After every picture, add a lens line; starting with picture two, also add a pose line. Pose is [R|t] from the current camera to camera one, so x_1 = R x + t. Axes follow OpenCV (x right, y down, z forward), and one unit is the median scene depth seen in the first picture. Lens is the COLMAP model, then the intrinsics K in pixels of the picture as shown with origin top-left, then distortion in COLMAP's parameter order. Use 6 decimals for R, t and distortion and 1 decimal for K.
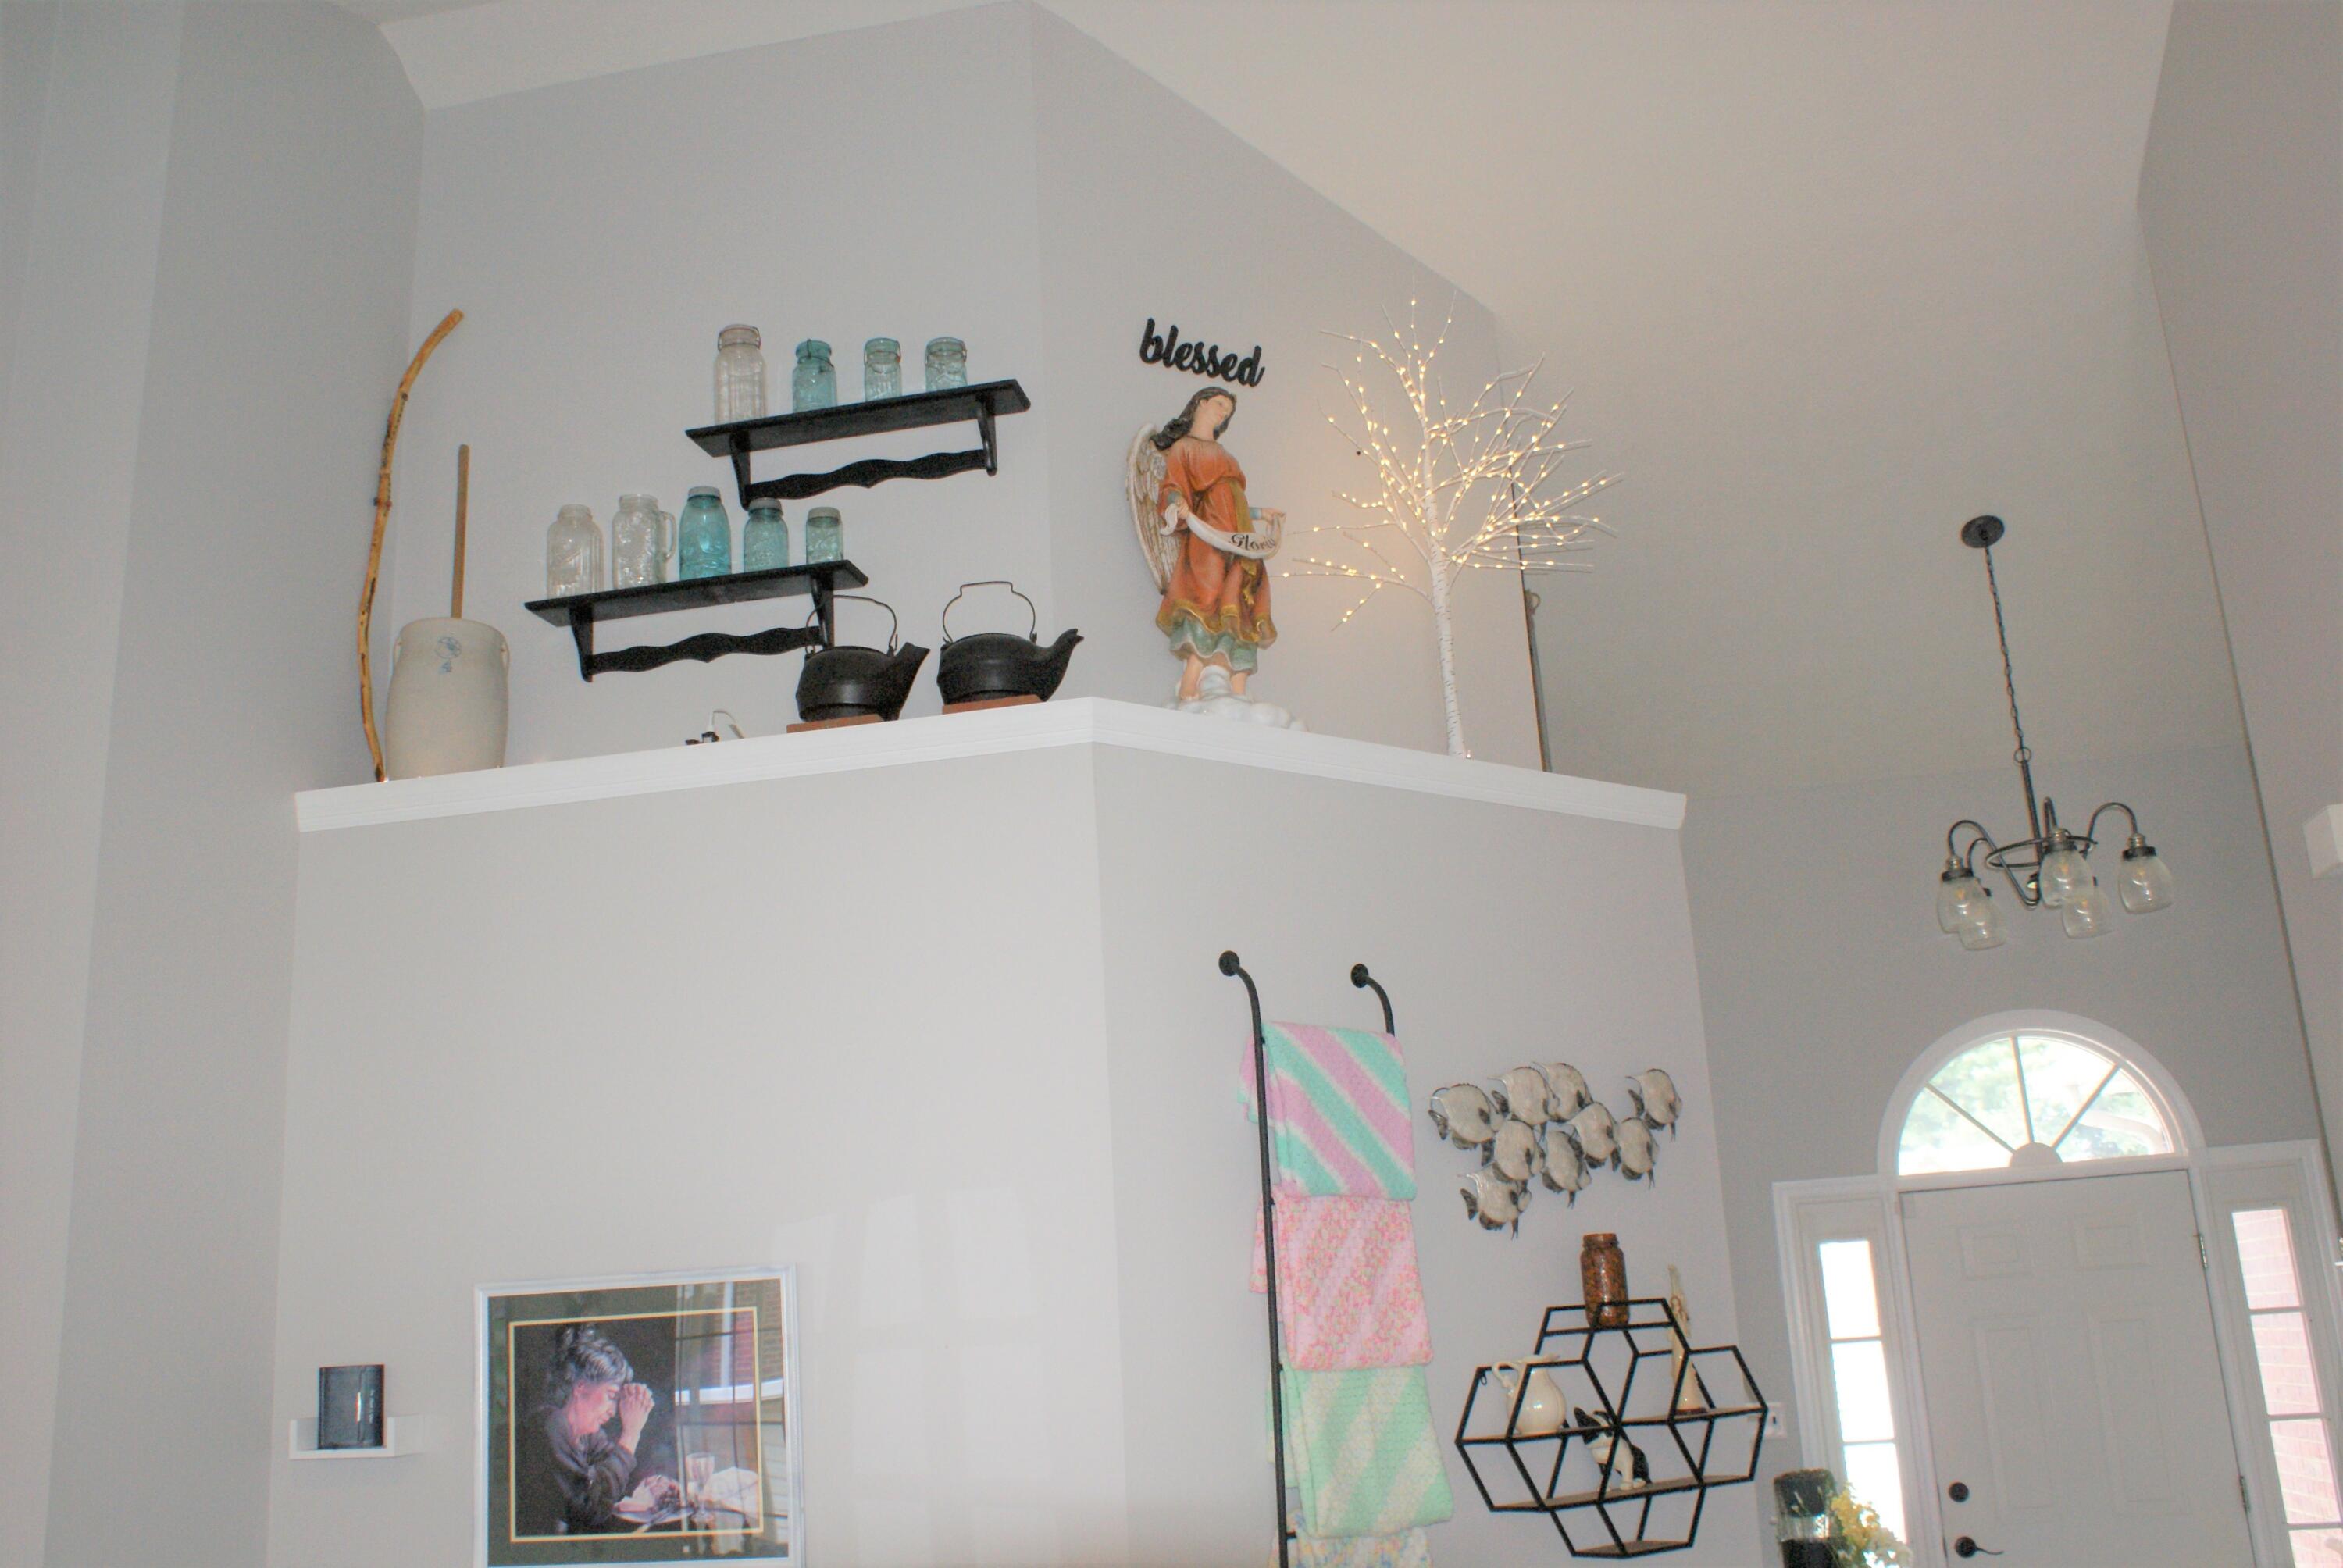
lens RADIAL K [[2104.3, 0, 1169.6], [0, 2104.3, 784.2], [0, 0, 1]] dist [-0.133682, 0.091939]
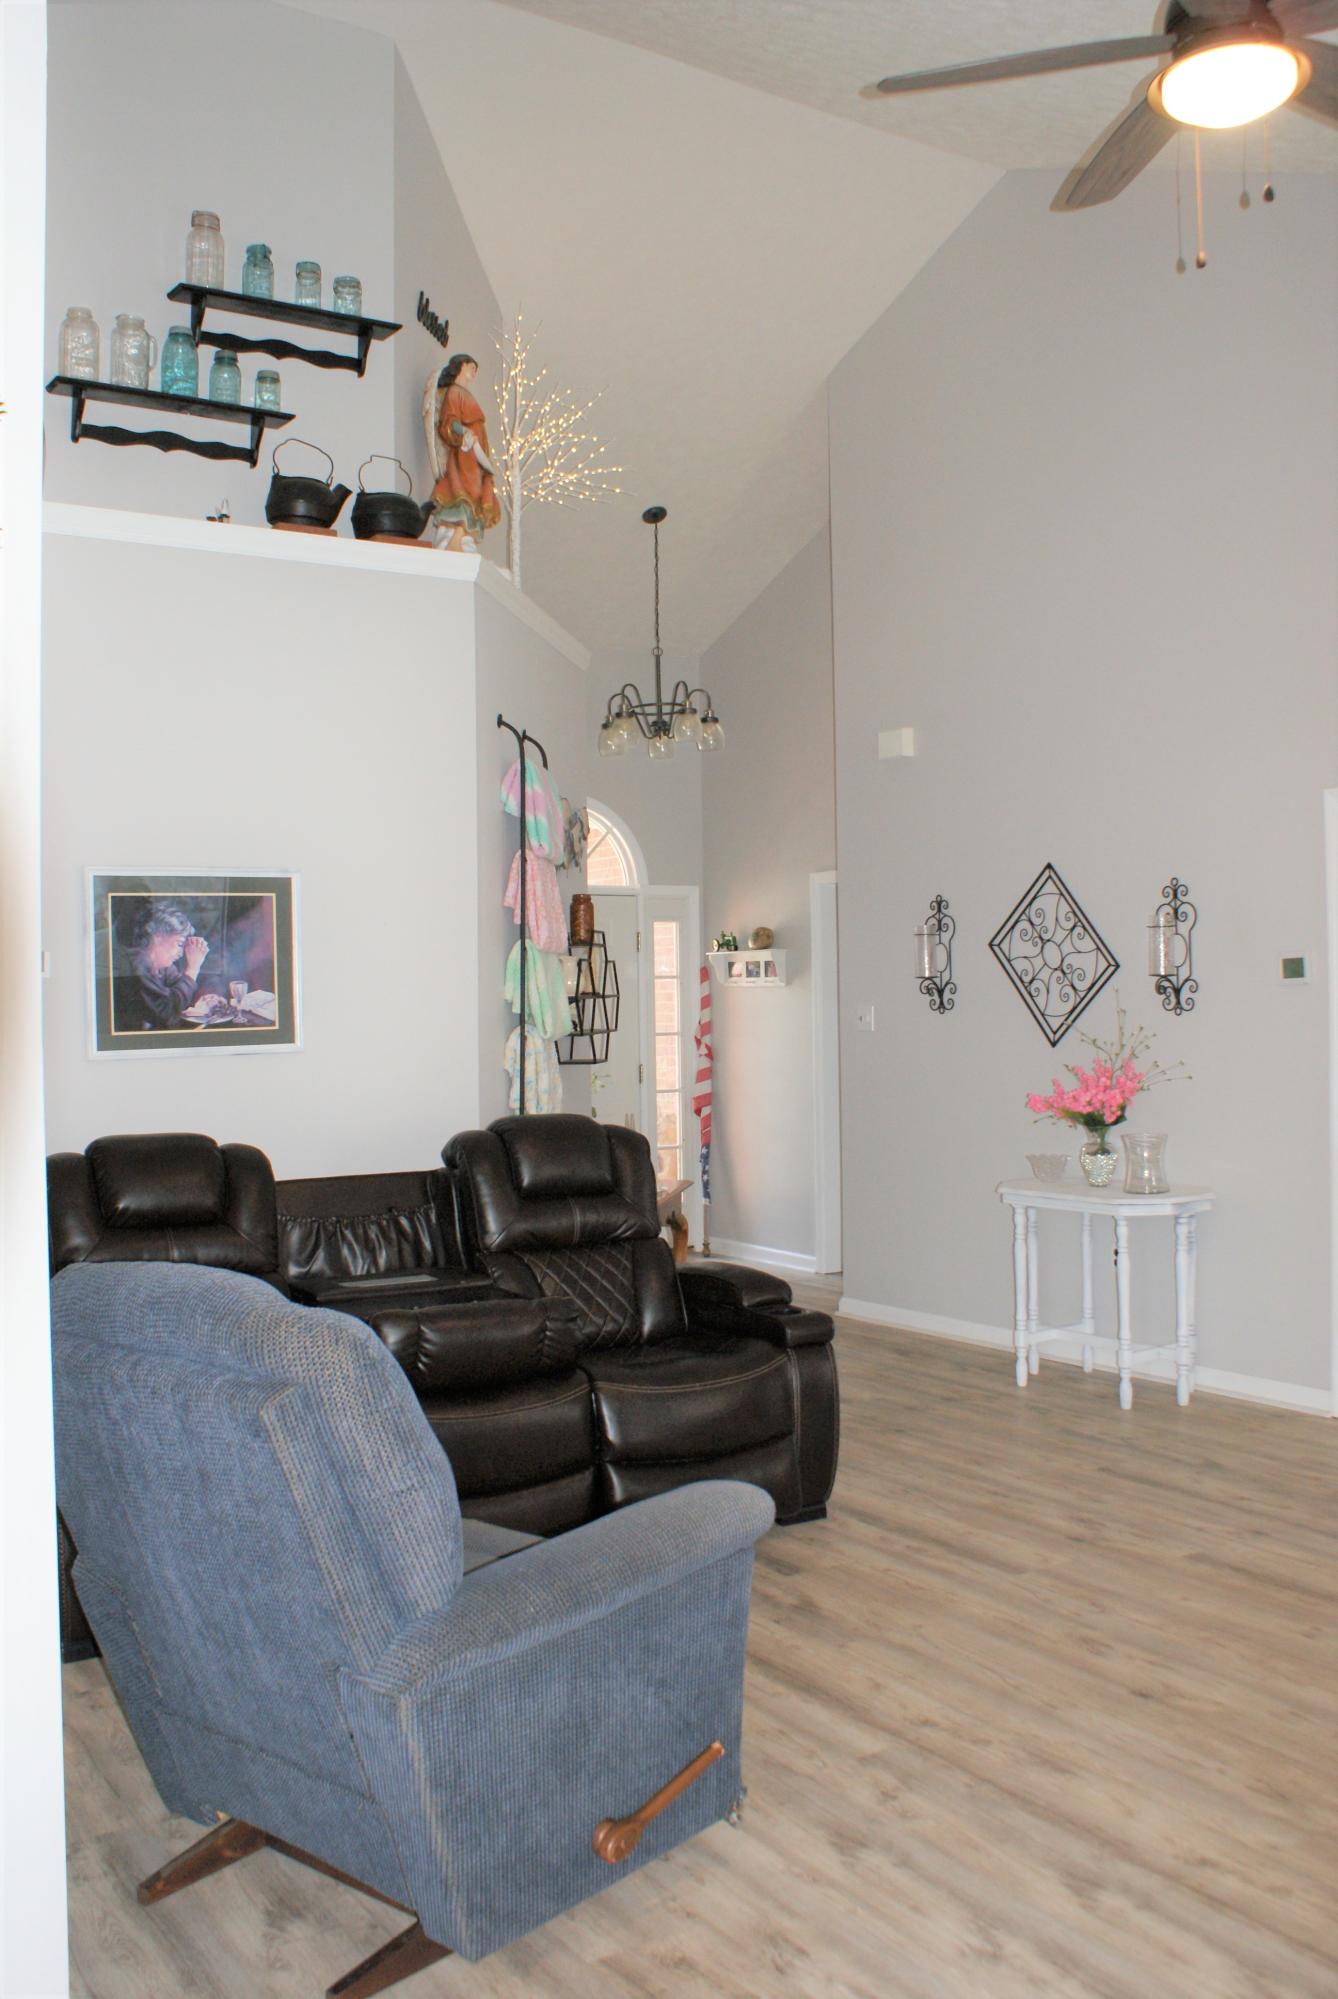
lens RADIAL K [[1795.5, 0, 664.3], [0, 1795.5, 994.5], [0, 0, 1]] dist [-0.133682, 0.091939]
pose [[0.708909, 0.044457, 0.703897, -0.855229], [-0.212033, 0.965278, 0.152578, 0.046012], [-0.672674, -0.257414, 0.693721, -0.165628]]
